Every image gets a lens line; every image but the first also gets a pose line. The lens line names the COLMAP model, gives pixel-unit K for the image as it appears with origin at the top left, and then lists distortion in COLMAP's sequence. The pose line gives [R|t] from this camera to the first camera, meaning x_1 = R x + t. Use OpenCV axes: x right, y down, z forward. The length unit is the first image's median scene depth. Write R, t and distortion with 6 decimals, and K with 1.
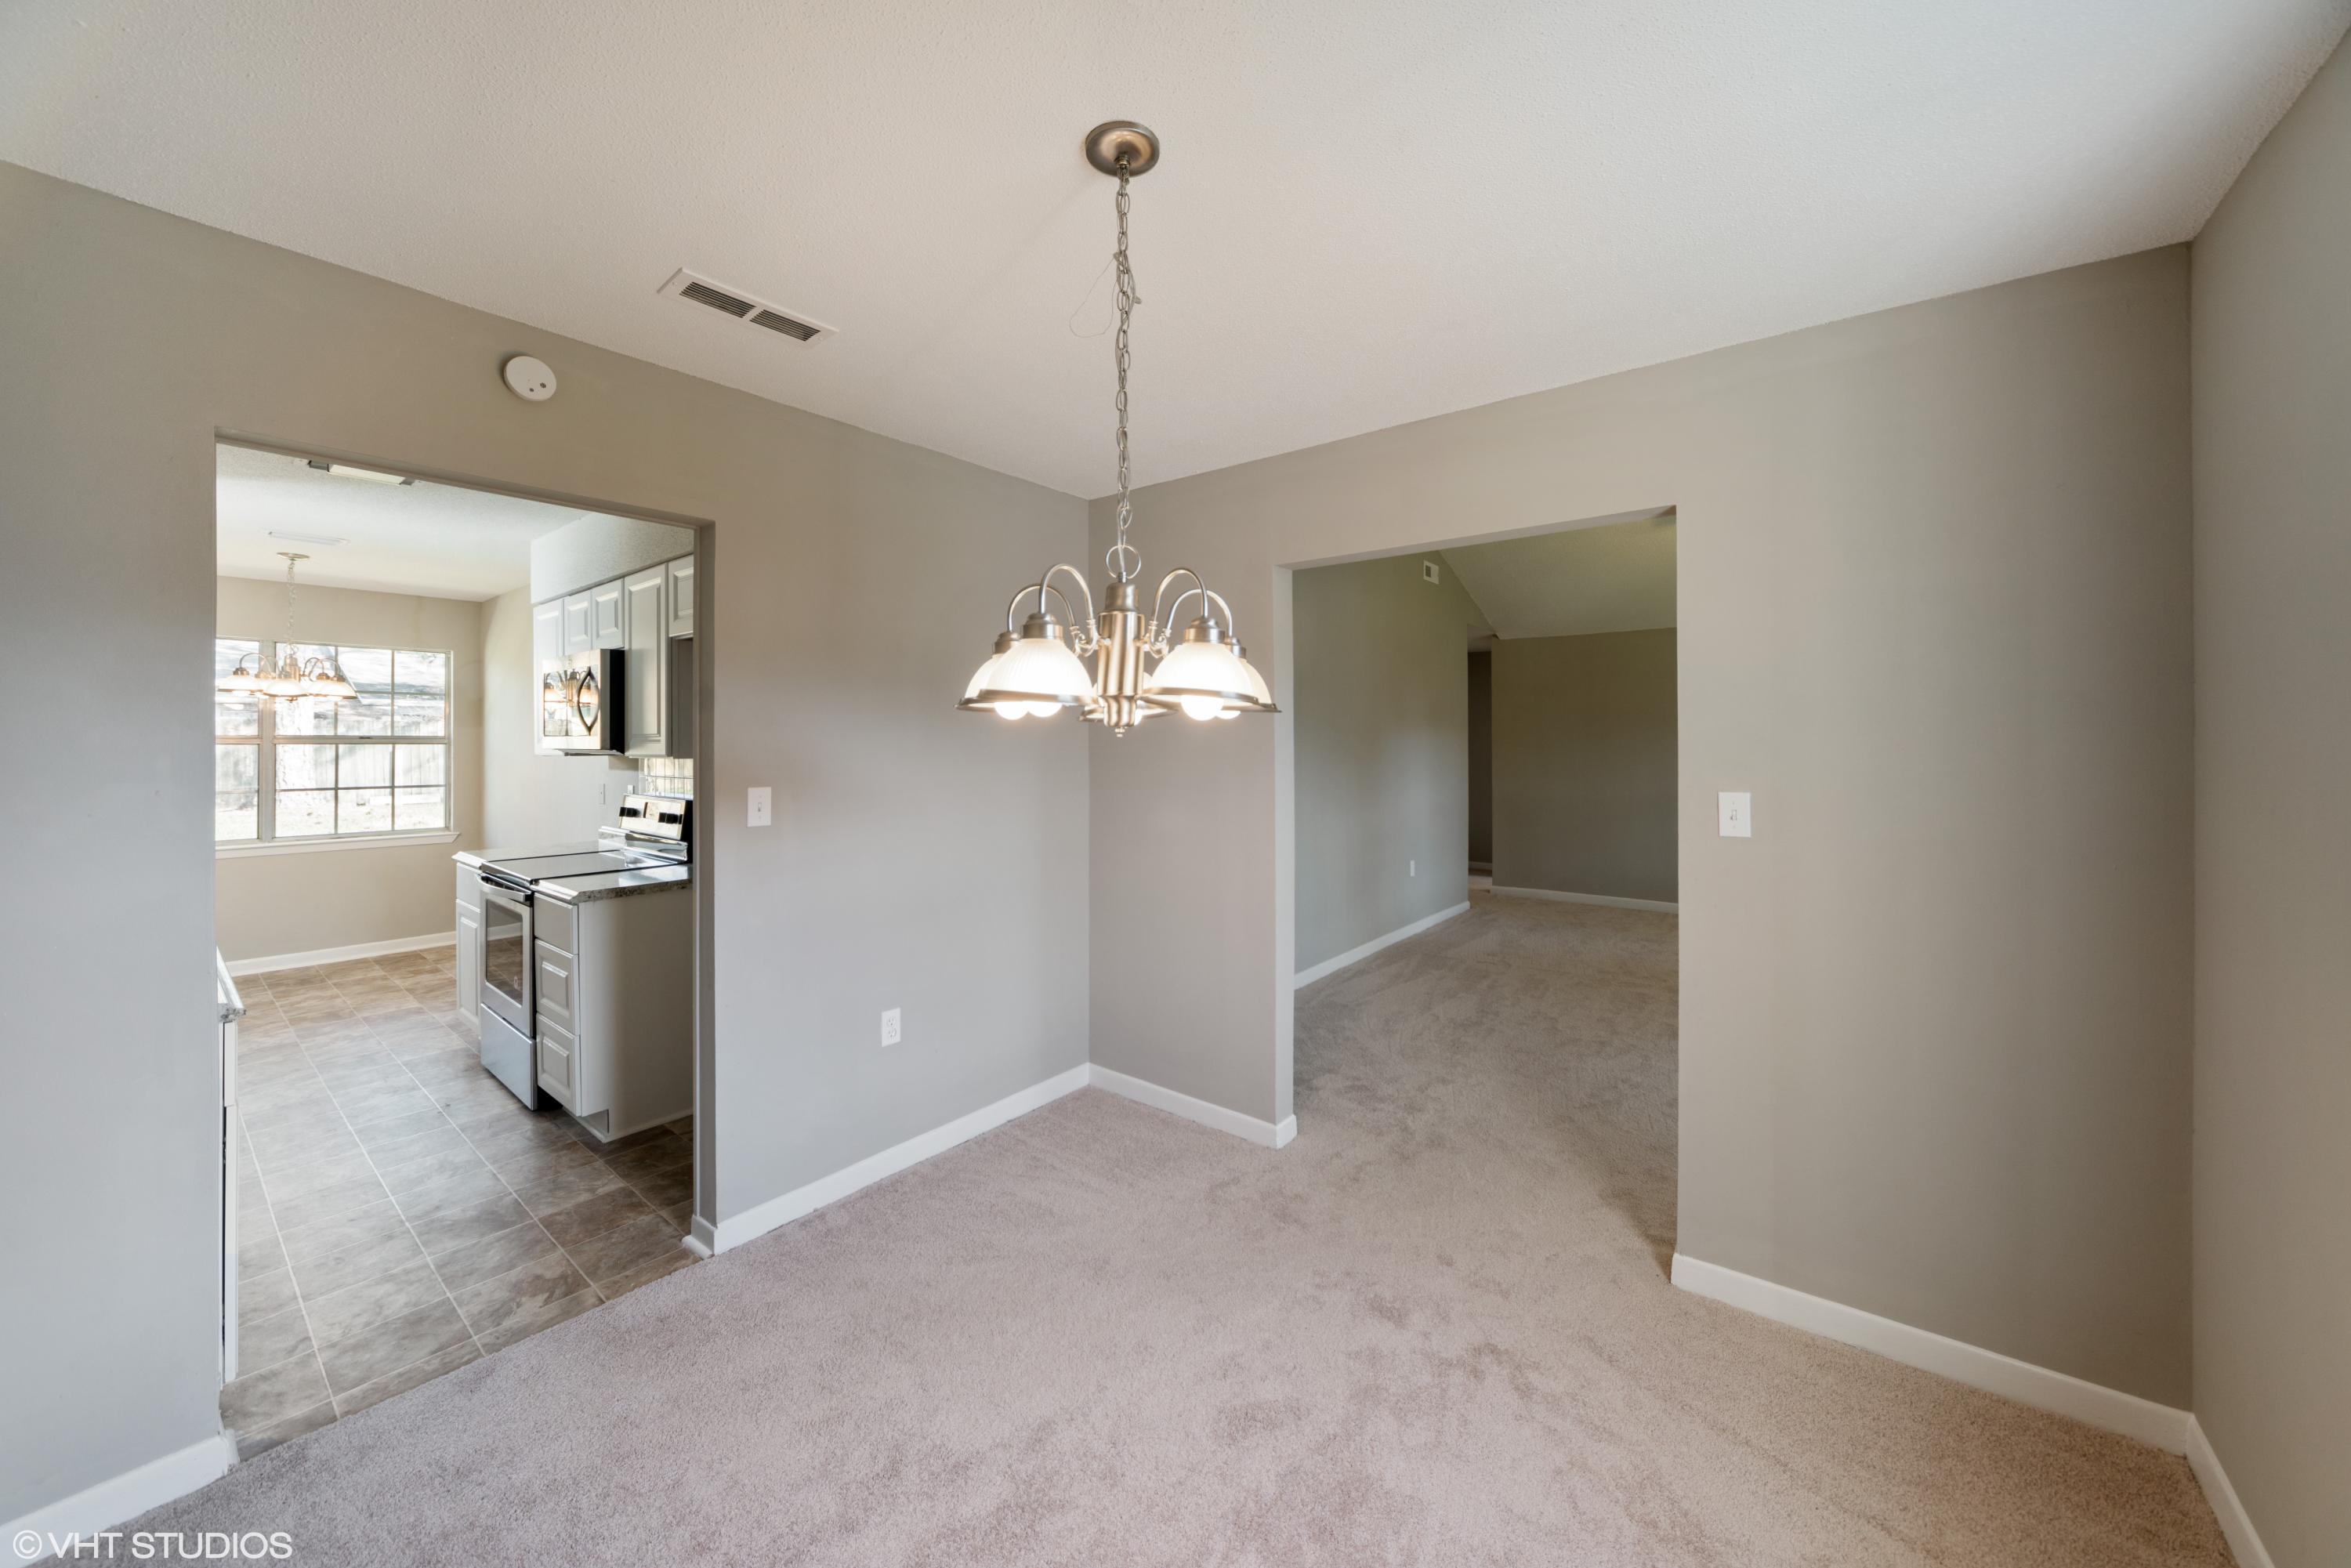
lens RADIAL K [[845.0, 0, 1174.4], [0, 845.0, 742.5], [0, 0, 1]] dist [-0.005415, 0.000305]
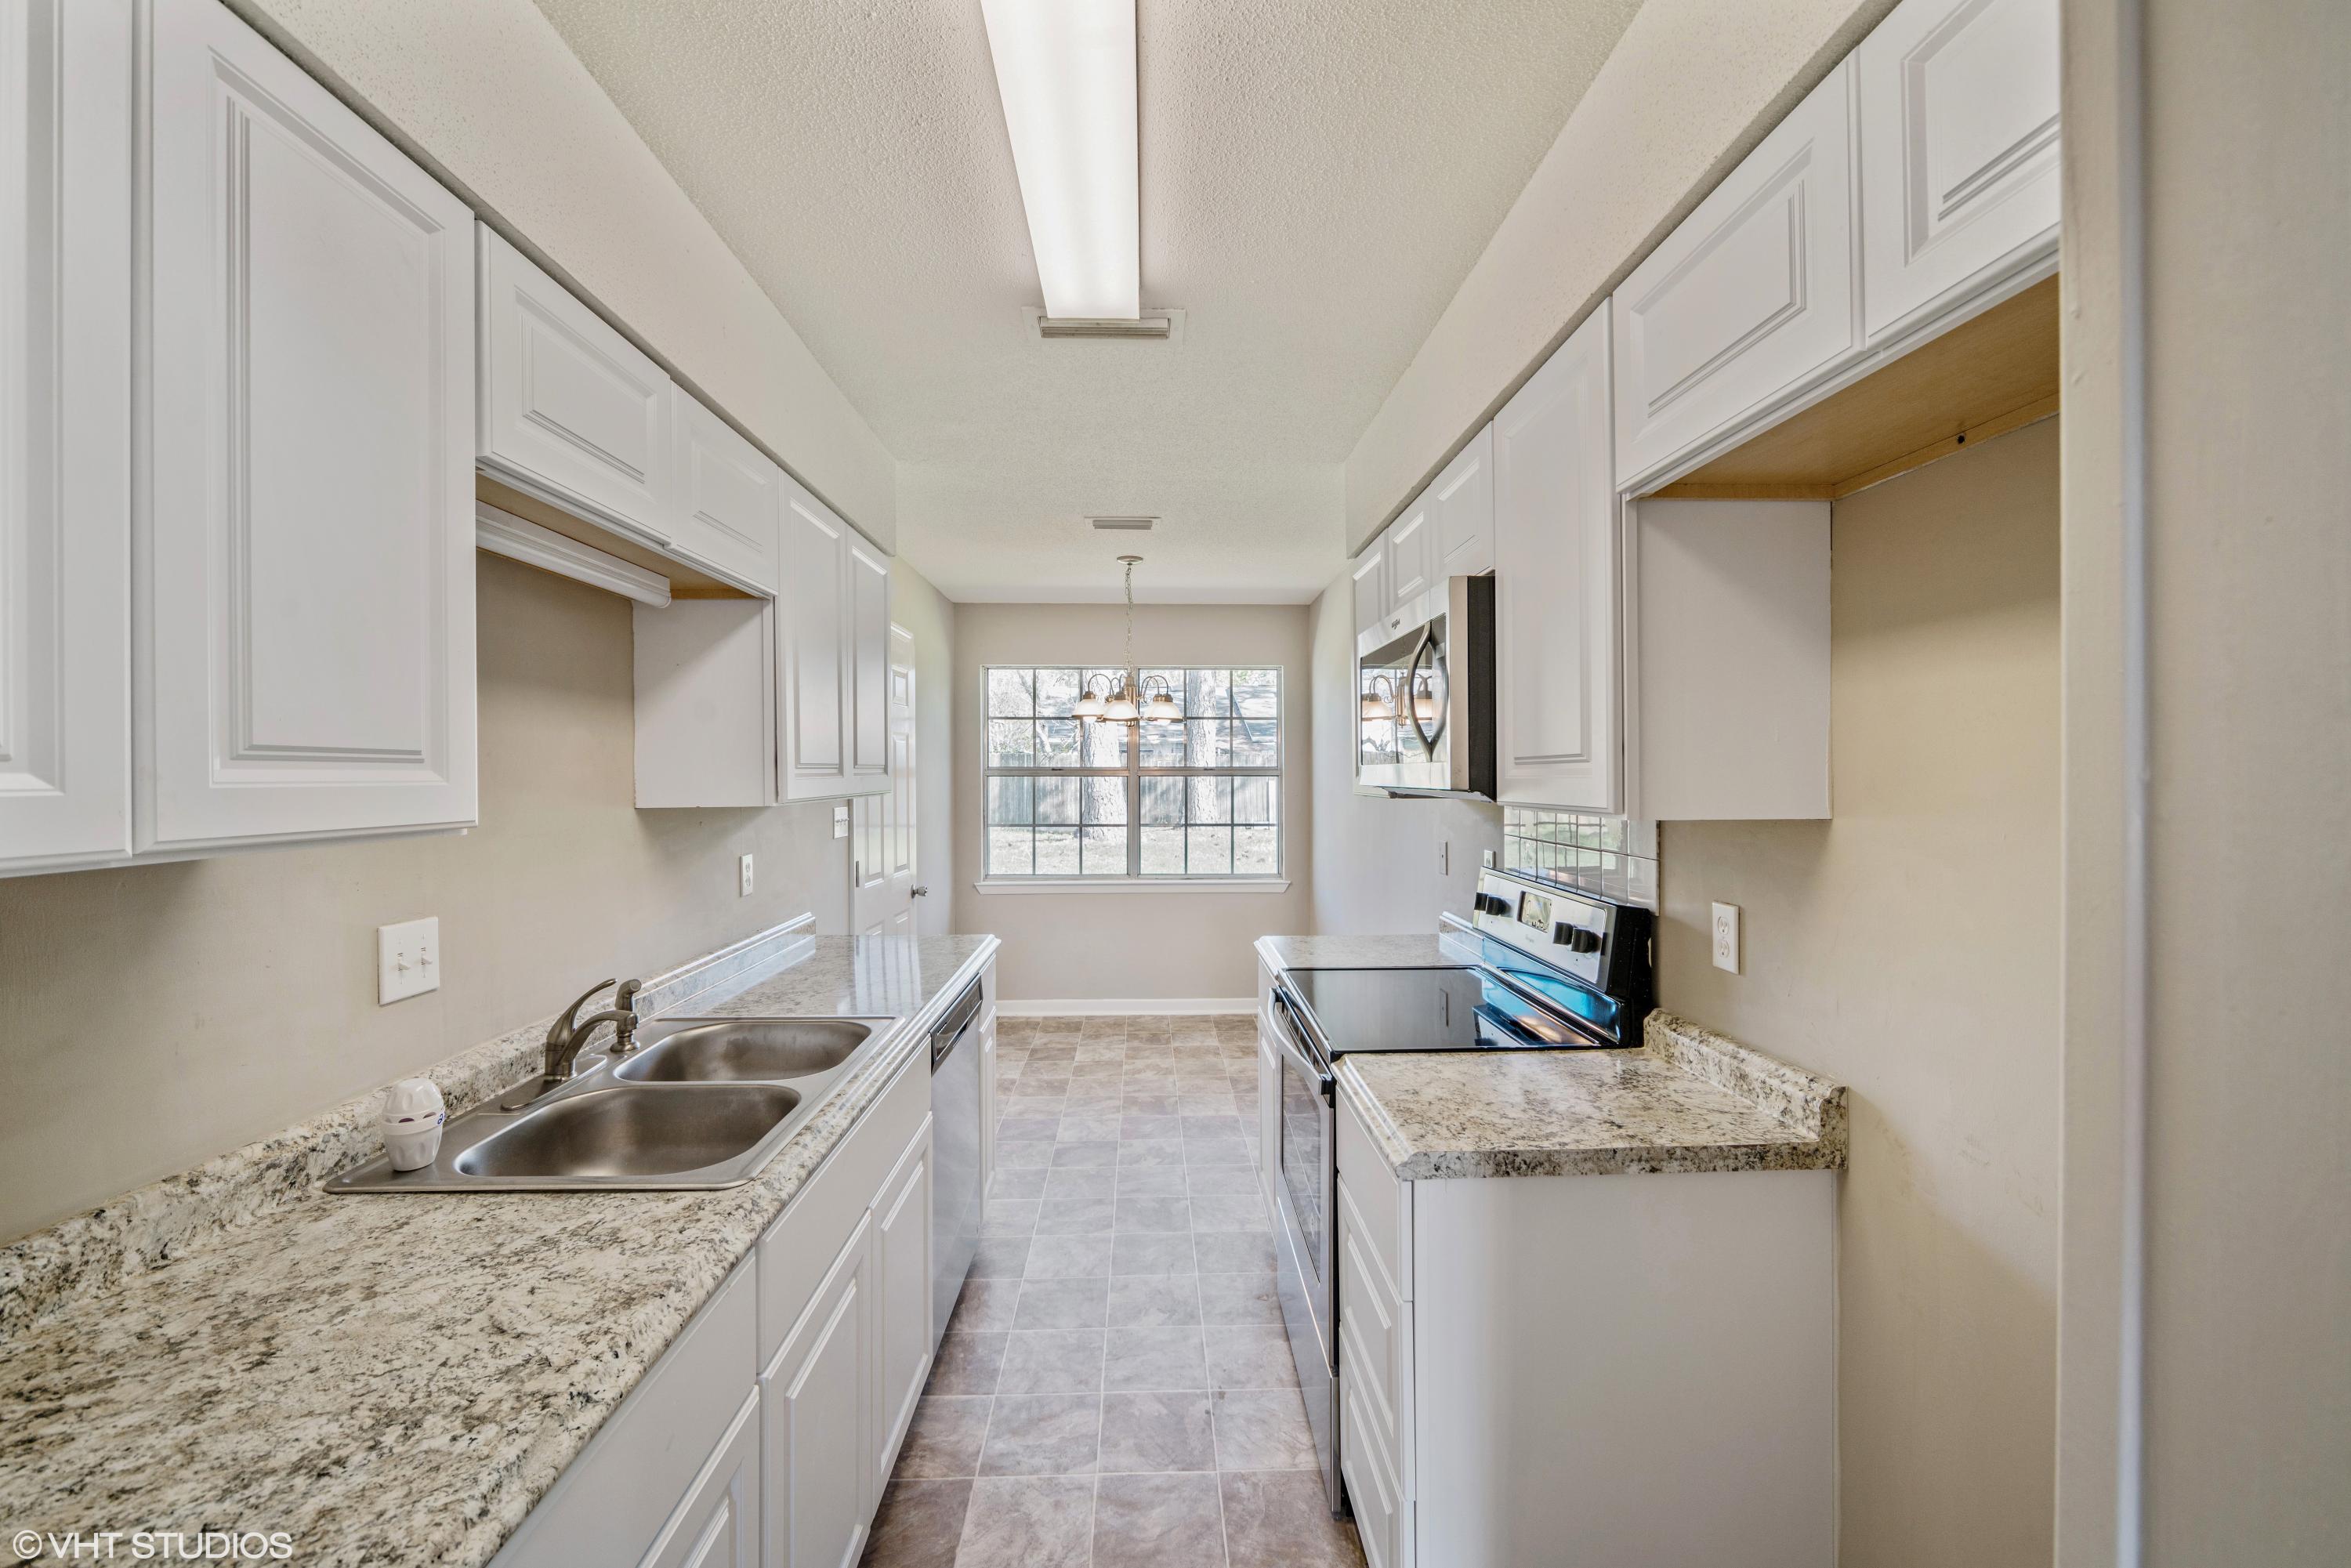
lens RADIAL K [[939.8, 0, 1174.8], [0, 939.8, 775.2], [0, 0, 1]] dist [0.001919, 0.000037]
pose [[0.653403, 0.000066, -0.757010, -0.327461], [0.000435, 1.000000, 0.000464, -0.000136], [0.757010, -0.000633, 0.653403, 0.459589]]
